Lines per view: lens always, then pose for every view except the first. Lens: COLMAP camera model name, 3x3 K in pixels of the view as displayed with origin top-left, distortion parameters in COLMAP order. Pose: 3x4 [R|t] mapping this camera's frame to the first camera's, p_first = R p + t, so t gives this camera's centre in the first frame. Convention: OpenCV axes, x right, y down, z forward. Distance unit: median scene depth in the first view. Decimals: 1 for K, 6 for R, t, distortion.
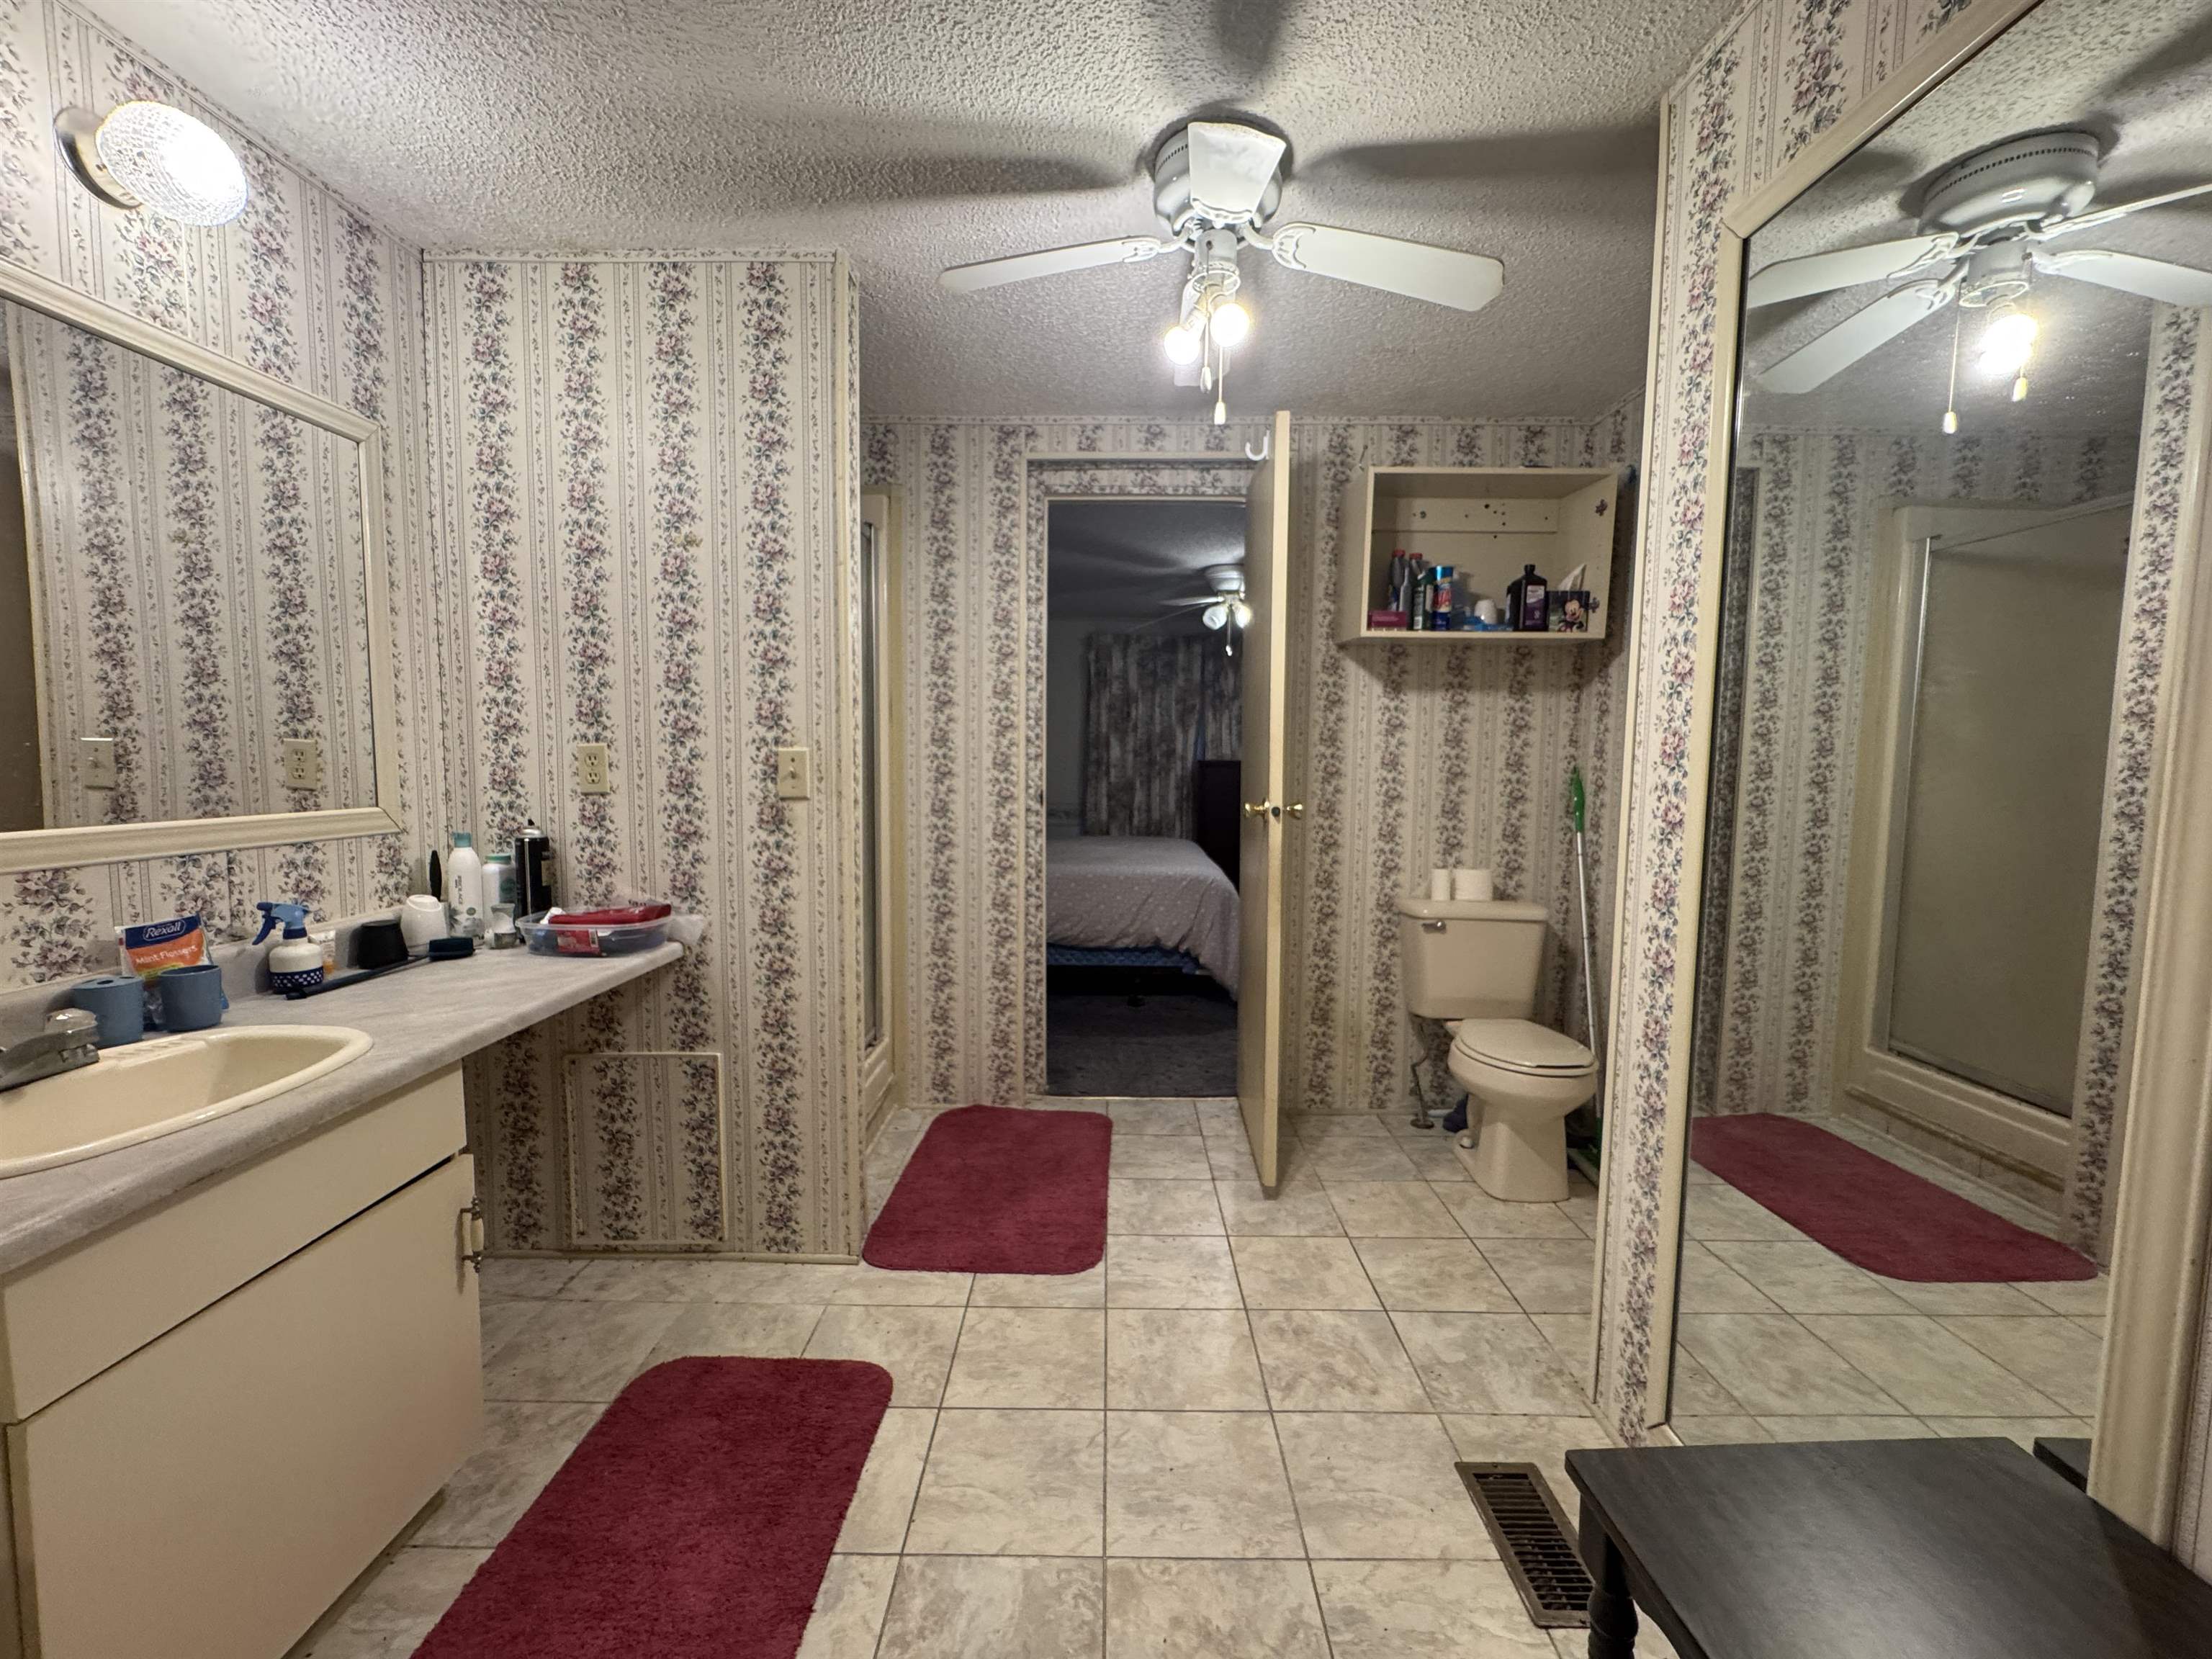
lens RADIAL K [[883.5, 0, 1115.7], [0, 883.5, 833.3], [0, 0, 1]] dist [-0.005470, 0.000286]
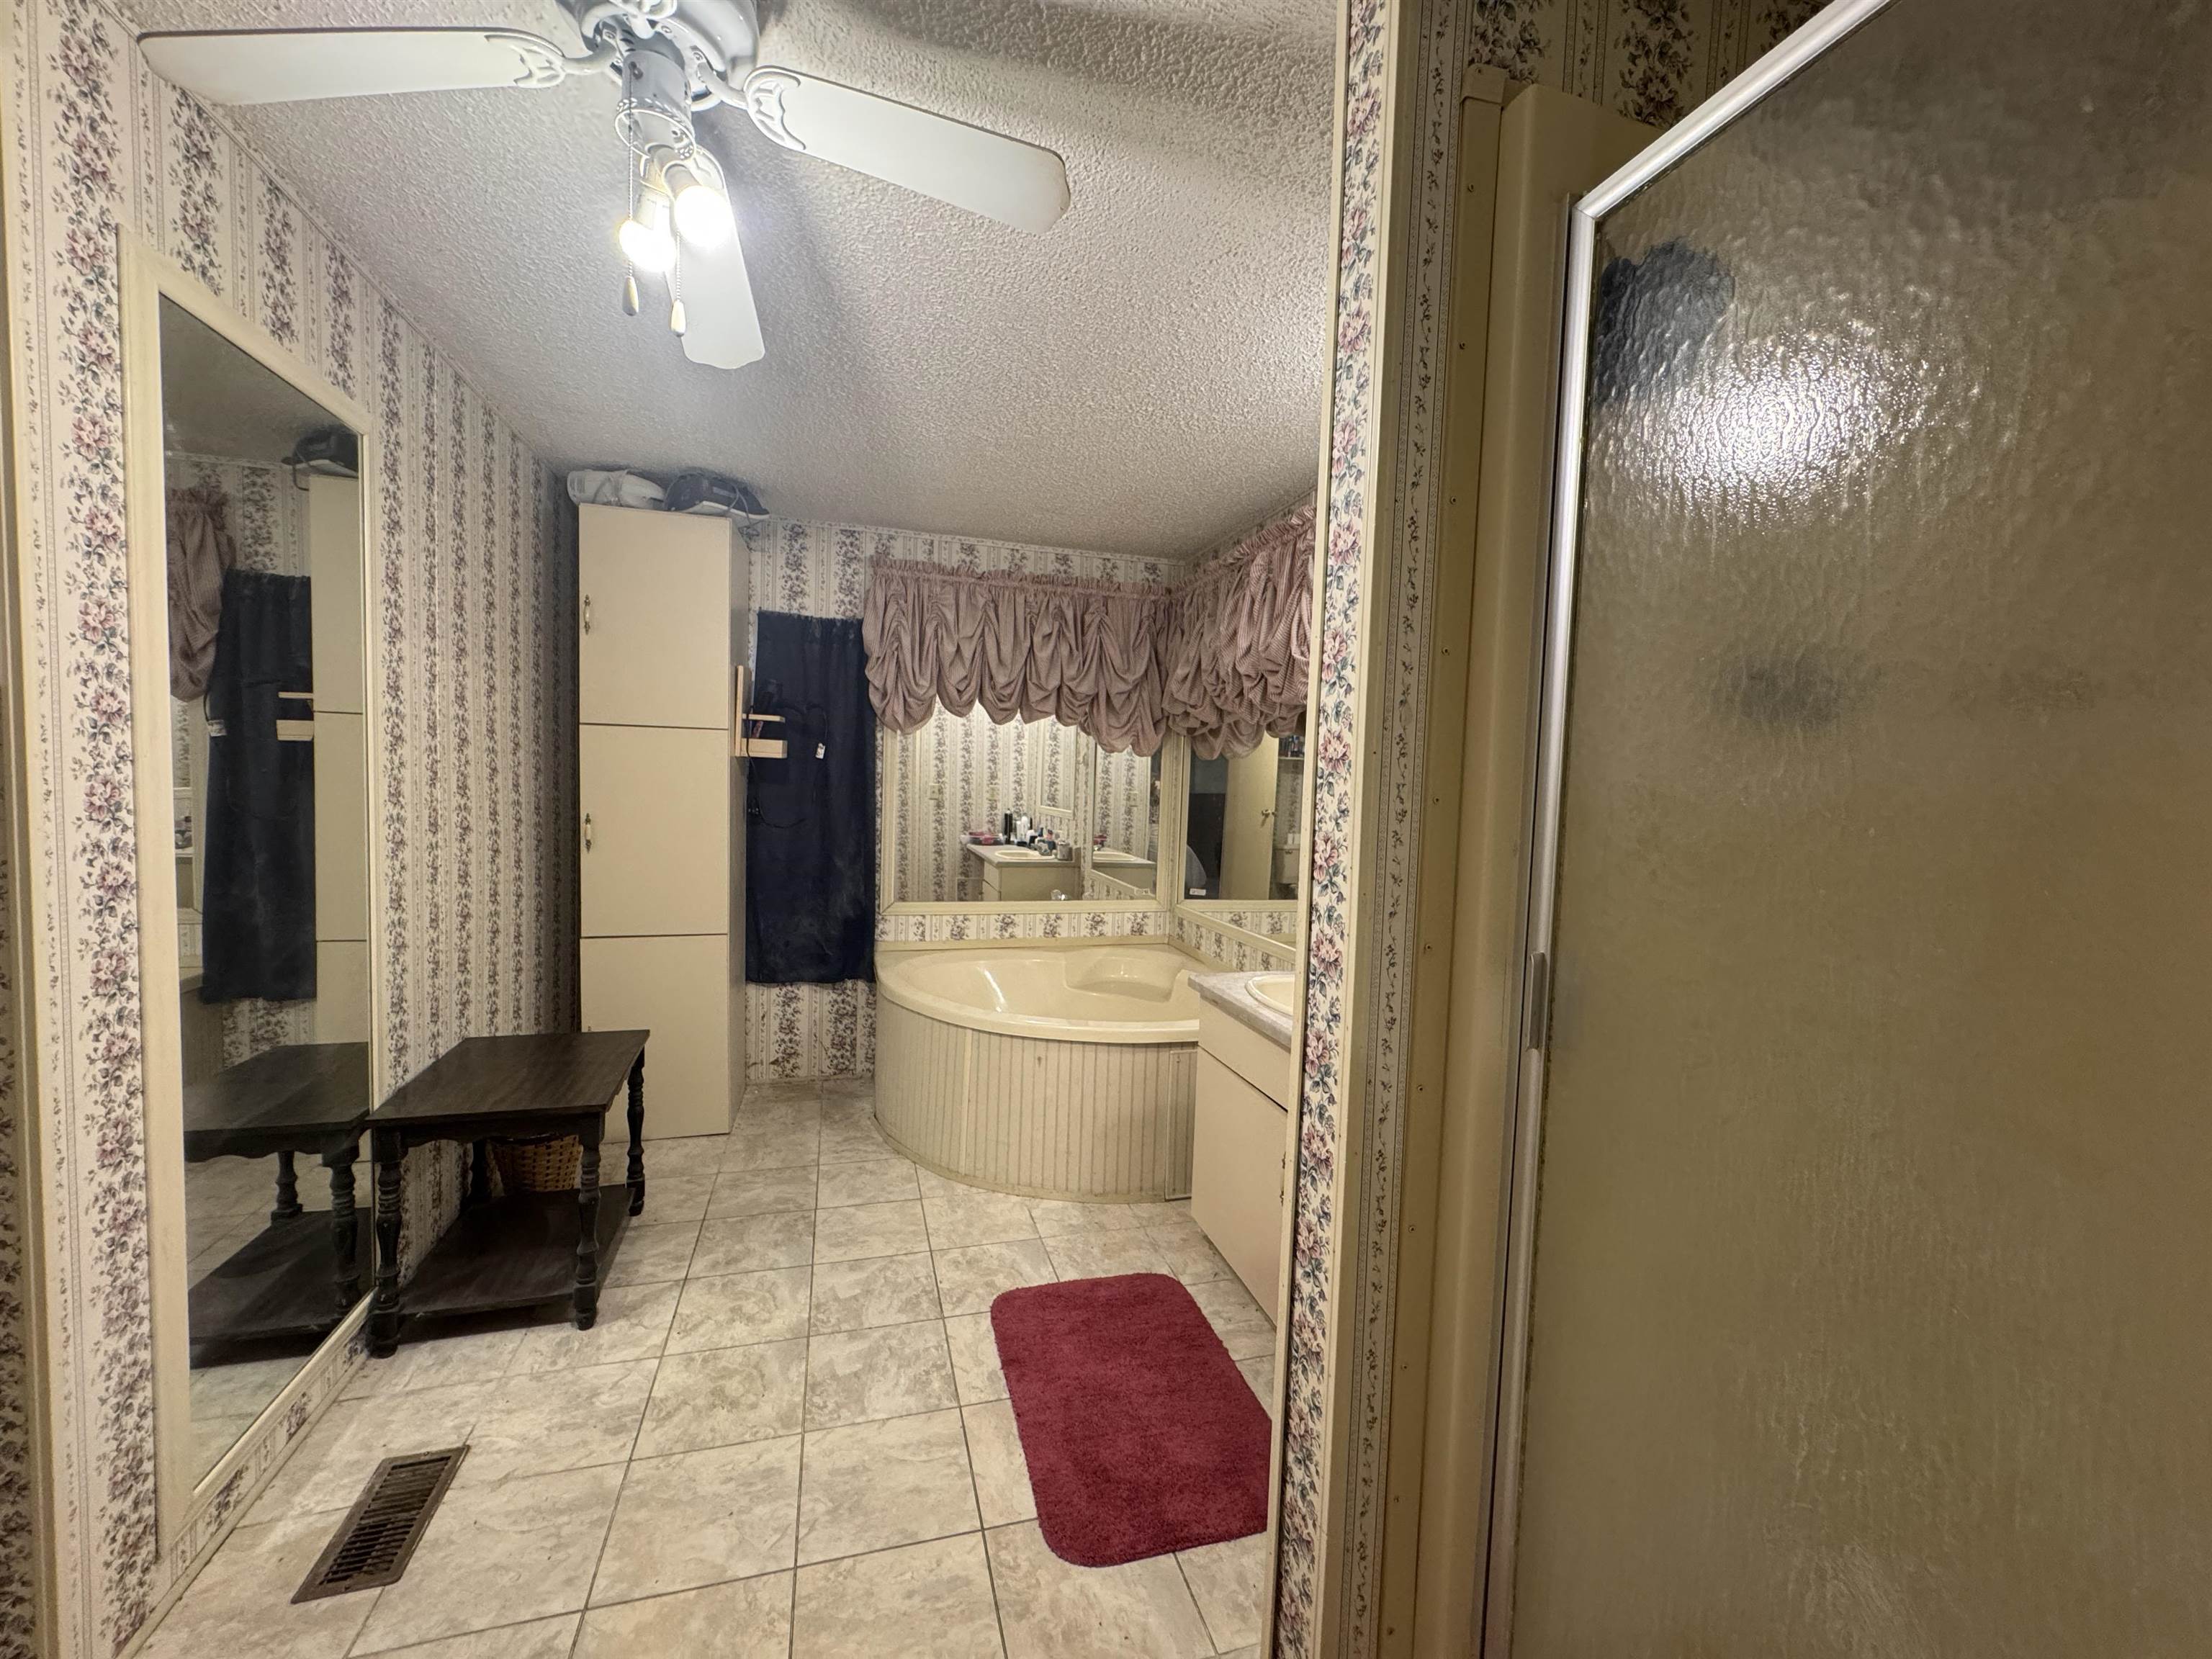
lens RADIAL K [[883.5, 0, 1100.1], [0, 883.5, 828.7], [0, 0, 1]] dist [-0.005470, 0.000286]
pose [[-0.960725, -0.026459, -0.276237, -0.044704], [-0.066025, 0.988652, 0.134935, -0.235267], [0.269532, 0.147874, -0.951570, 1.979605]]
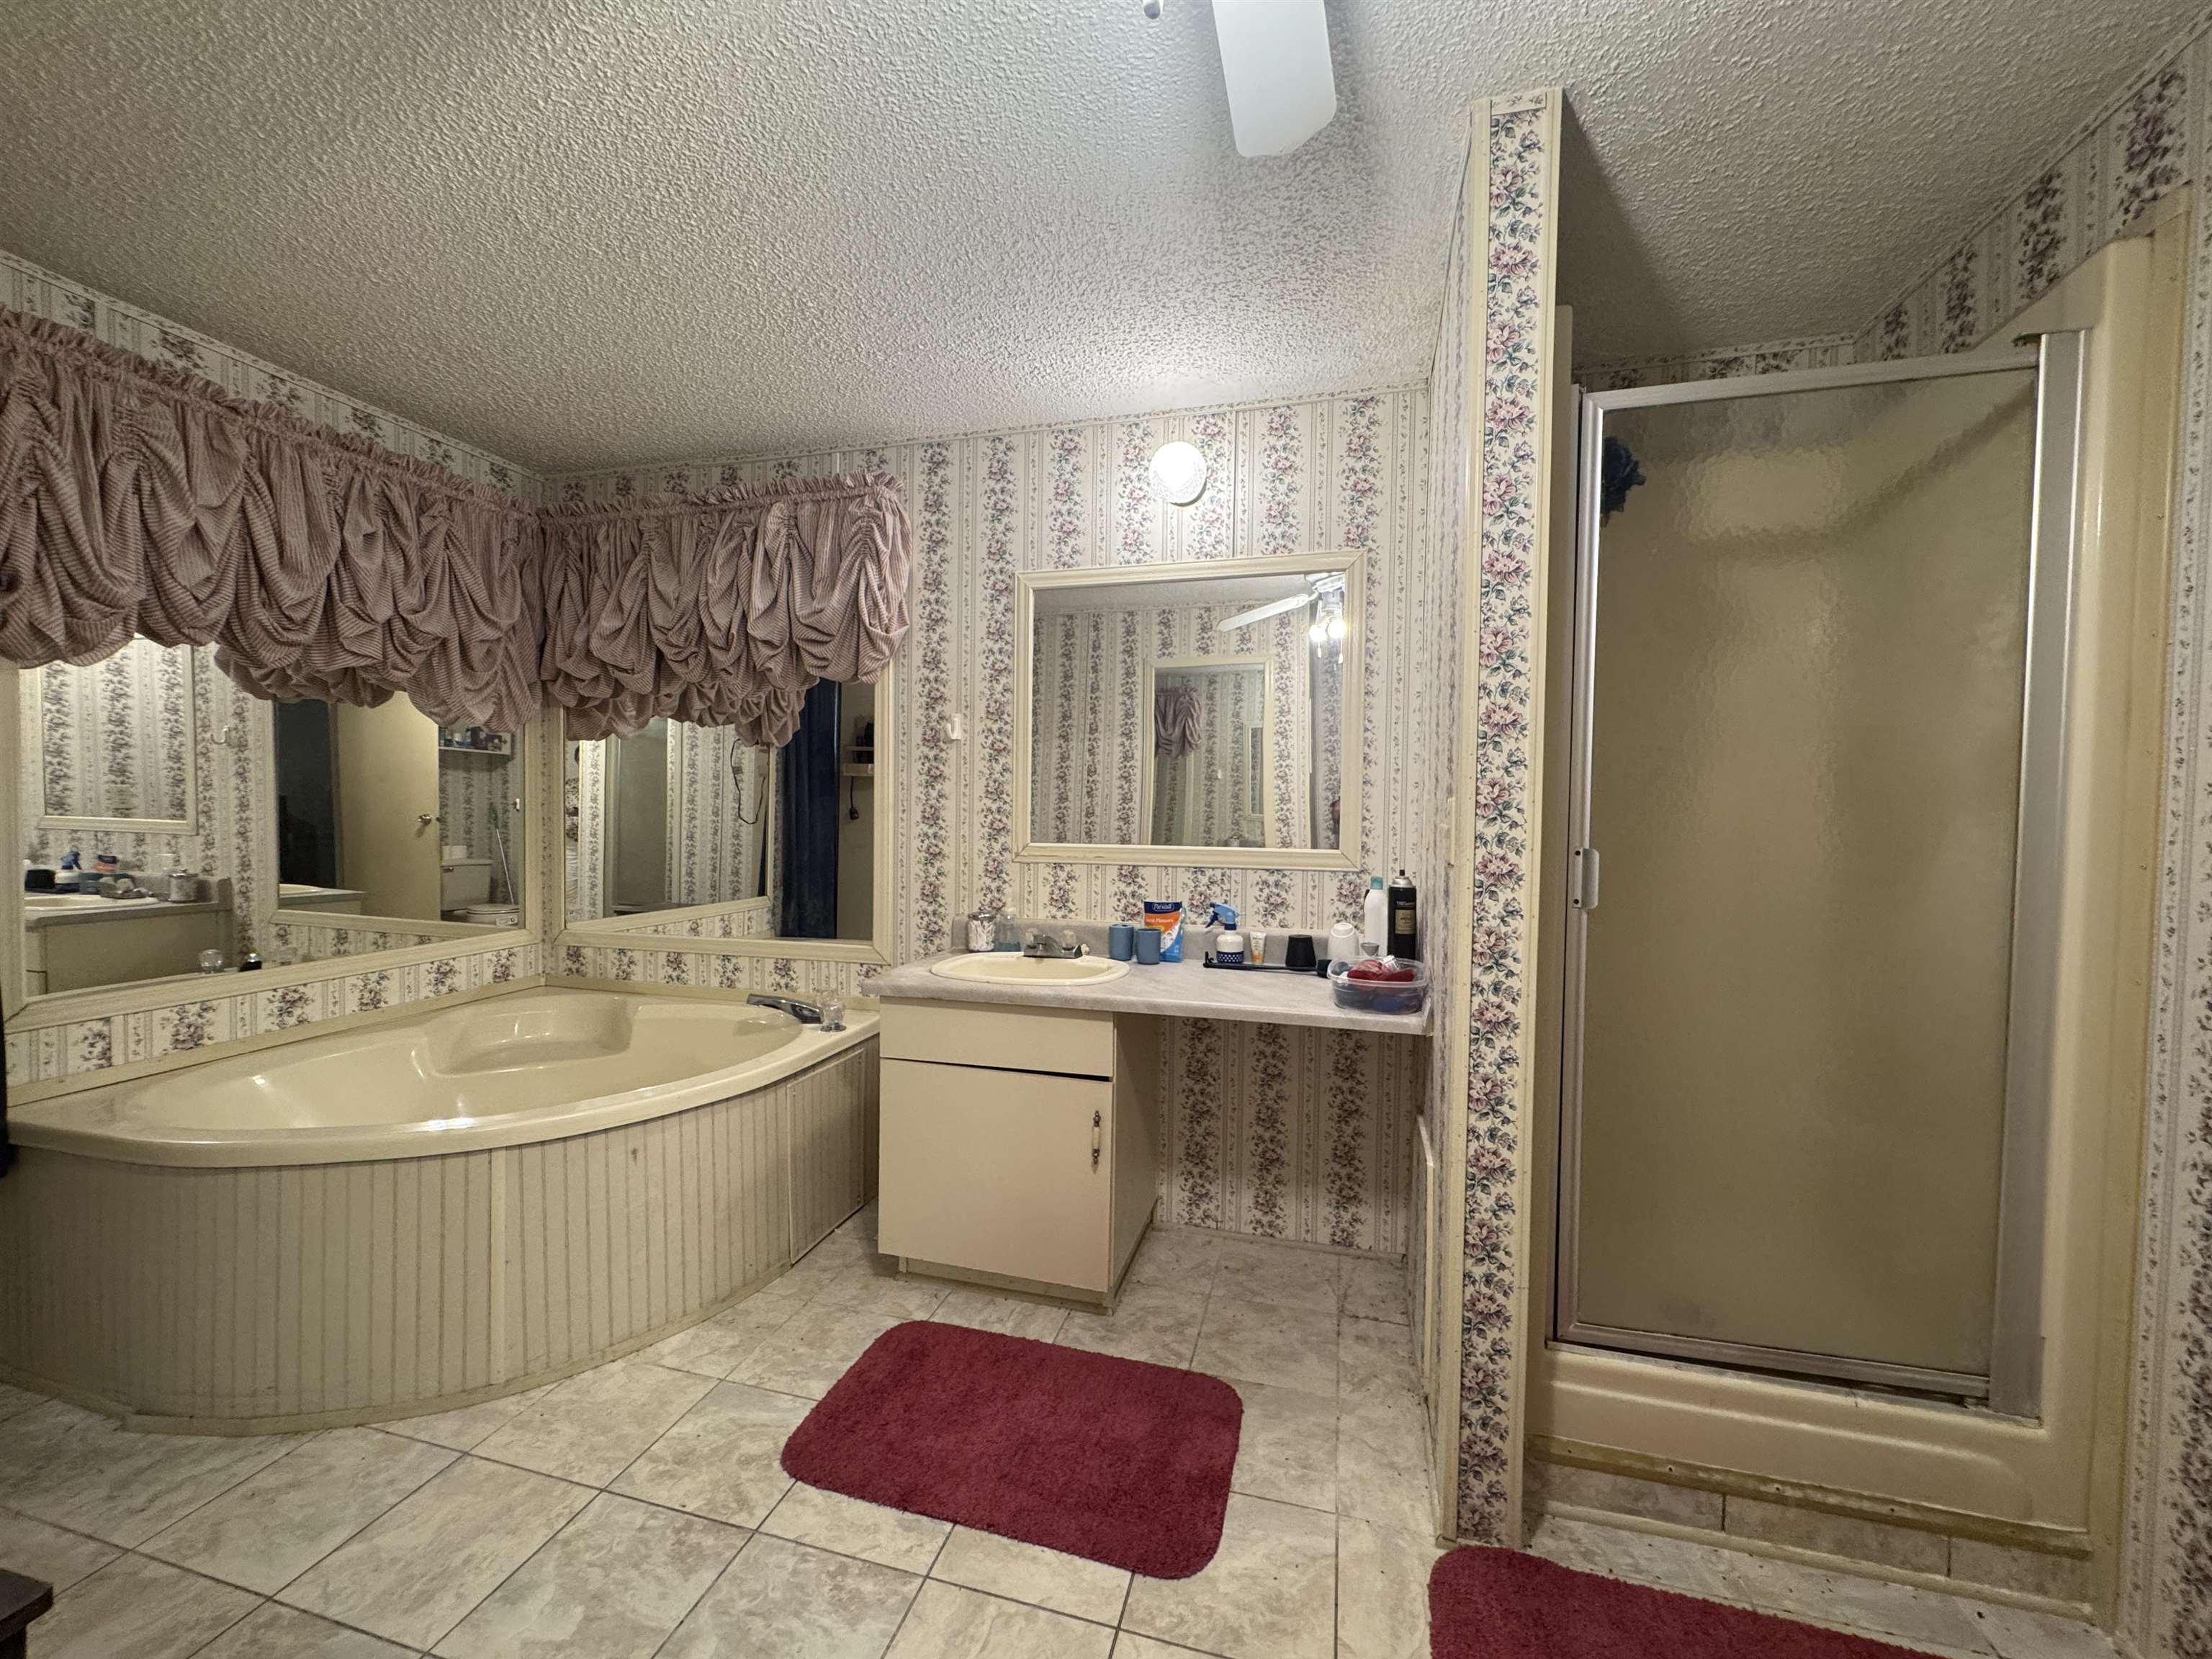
lens RADIAL K [[883.5, 0, 1096.4], [0, 883.5, 831.1], [0, 0, 1]] dist [-0.005470, 0.000286]
pose [[-0.267461, 0.016765, -0.963423, 0.602142], [-0.096342, 0.994373, 0.044049, -0.096825], [0.958740, 0.104599, -0.264341, 1.217986]]
